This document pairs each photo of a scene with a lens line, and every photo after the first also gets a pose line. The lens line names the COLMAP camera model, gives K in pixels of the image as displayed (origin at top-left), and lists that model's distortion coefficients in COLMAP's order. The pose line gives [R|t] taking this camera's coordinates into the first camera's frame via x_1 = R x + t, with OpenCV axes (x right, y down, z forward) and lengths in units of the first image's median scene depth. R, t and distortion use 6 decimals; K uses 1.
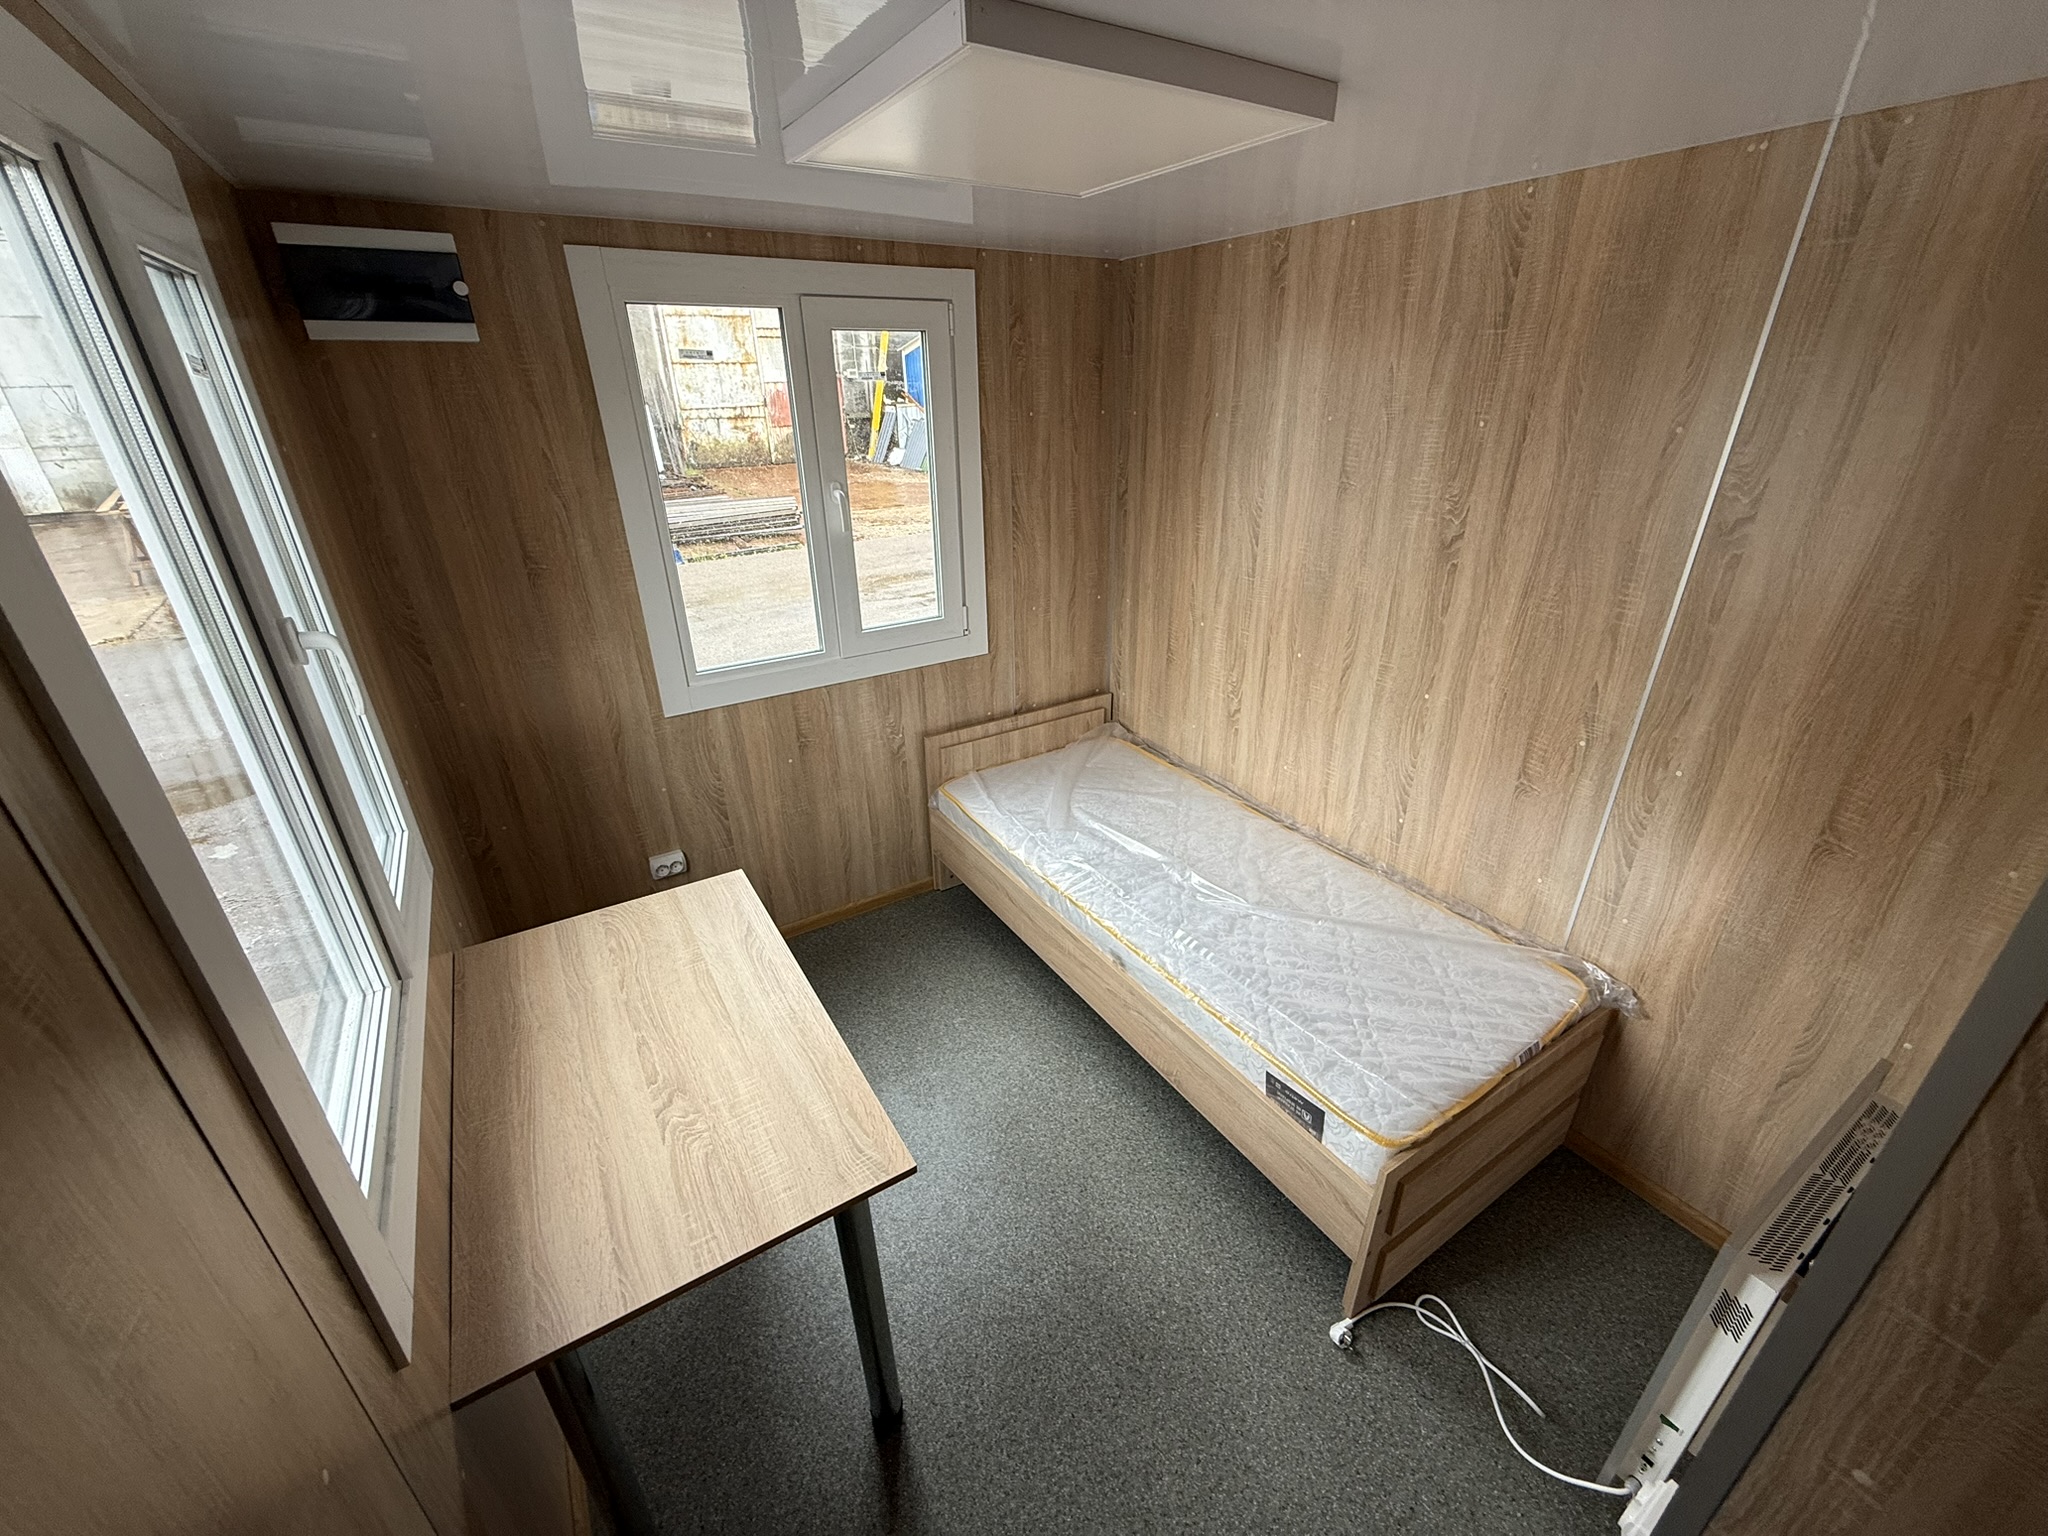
lens RADIAL K [[817.3, 0, 1021.0], [0, 817.3, 767.5], [0, 0, 1]] dist [0.000765, -0.000284]
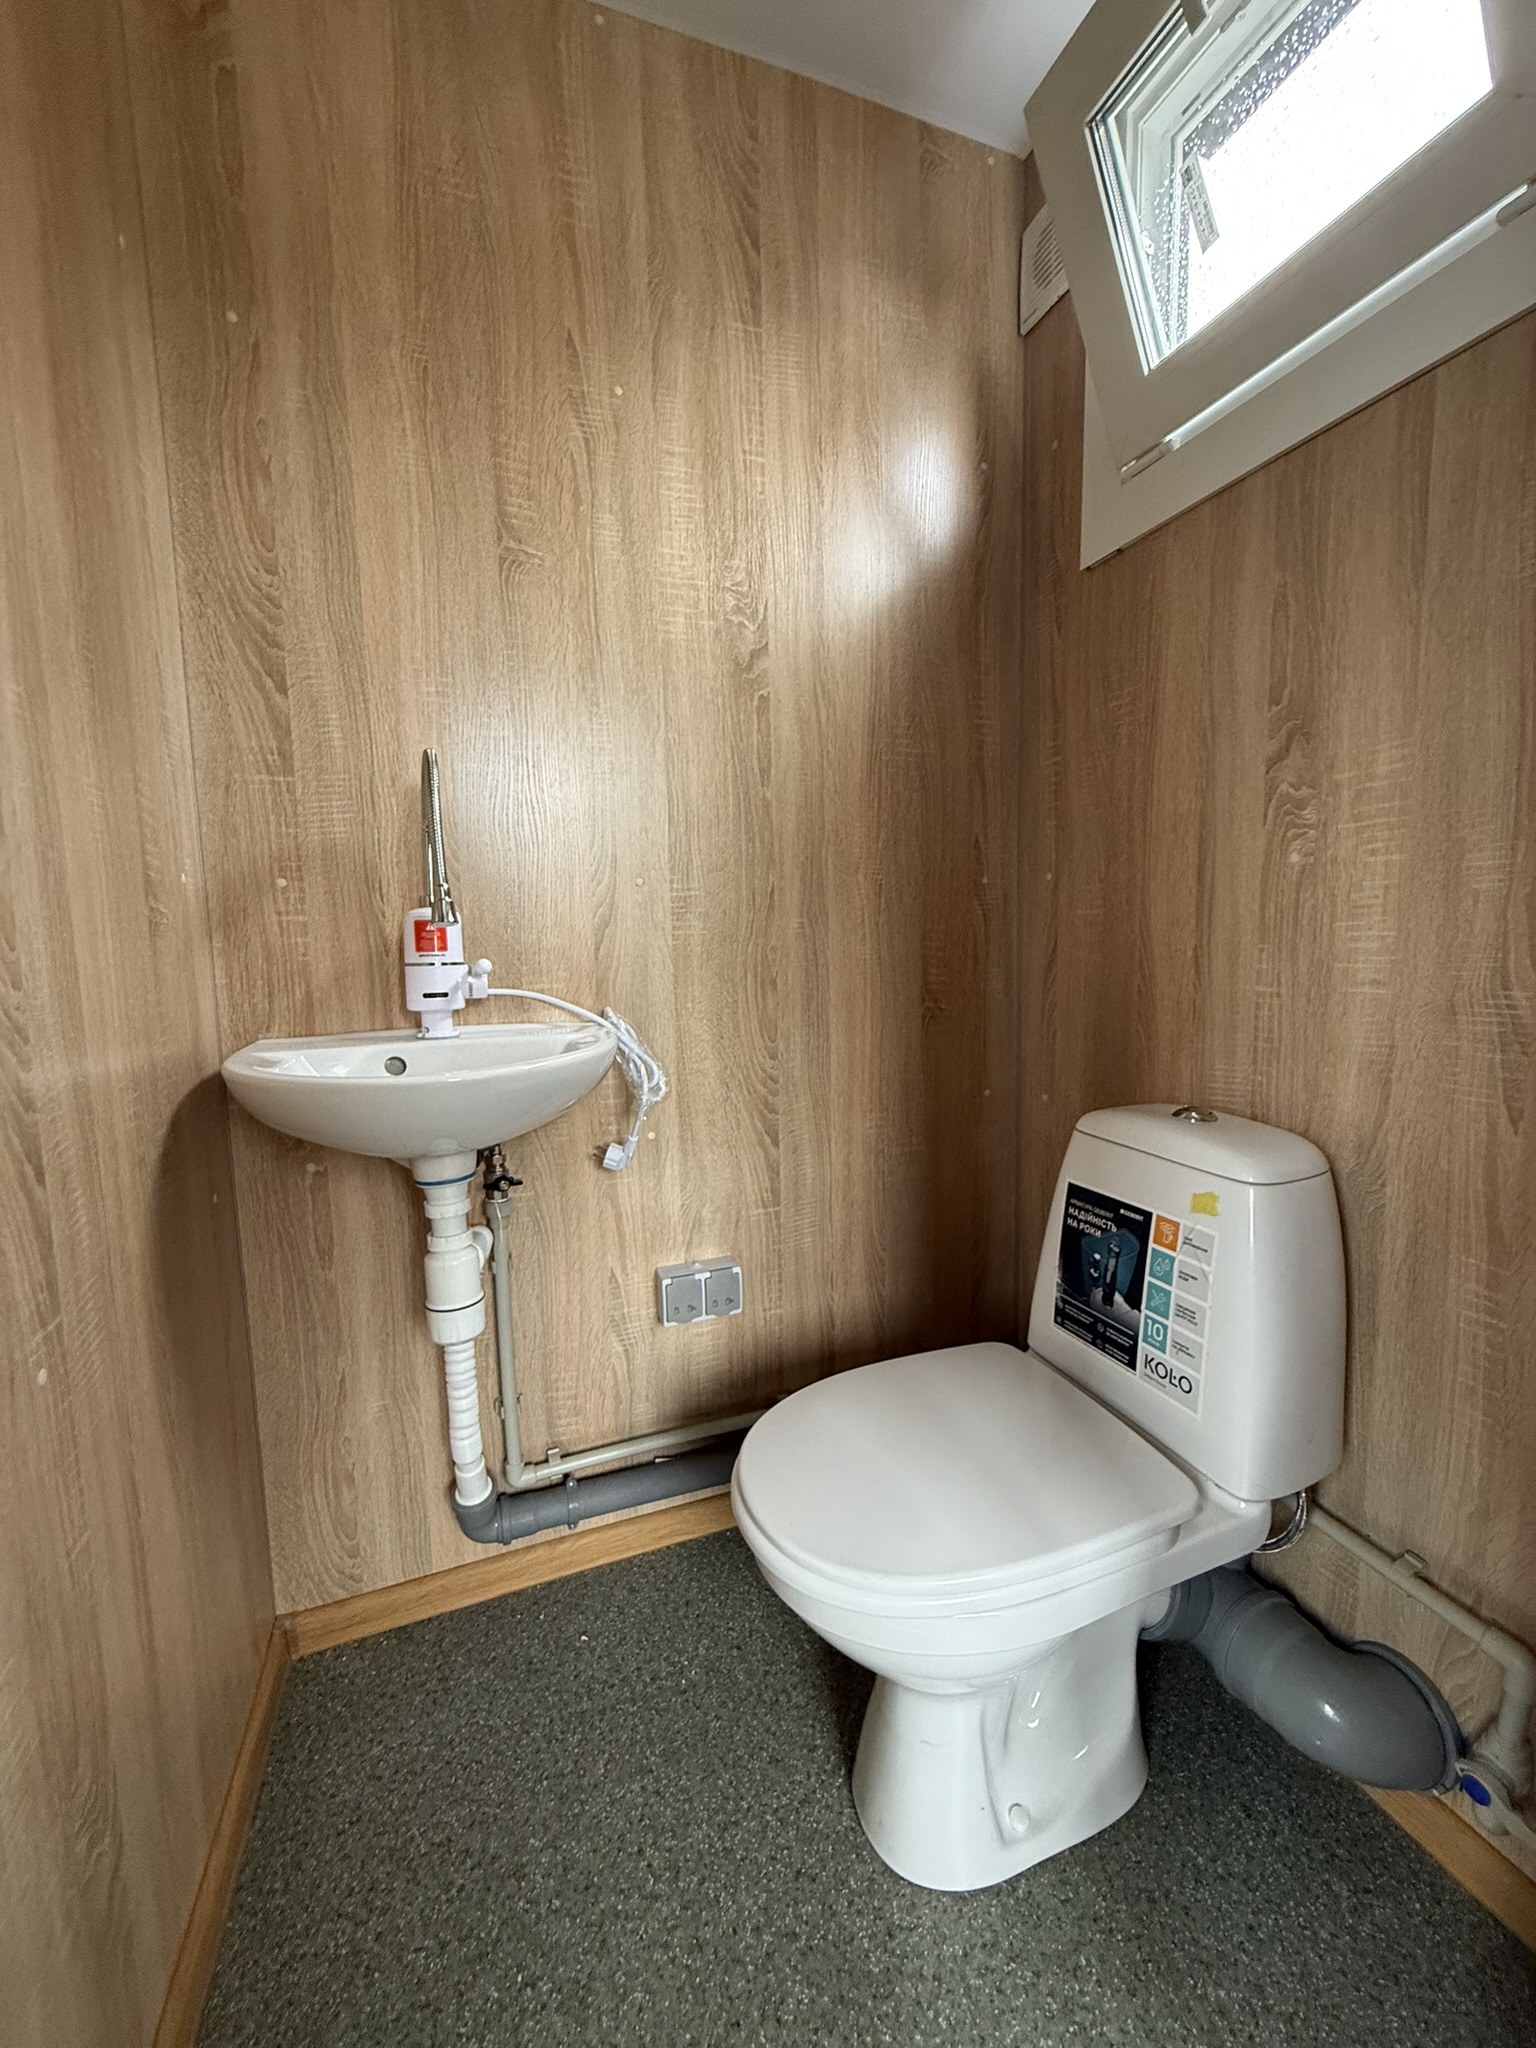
lens RADIAL K [[817.3, 0, 769.9], [0, 817.3, 1016.3], [0, 0, 1]] dist [0.000765, -0.000284]
pose [[0.201215, -0.097565, 0.974676, -0.081724], [0.429625, 0.903006, 0.001698, -0.030280], [-0.880304, 0.418404, 0.223615, 0.896898]]
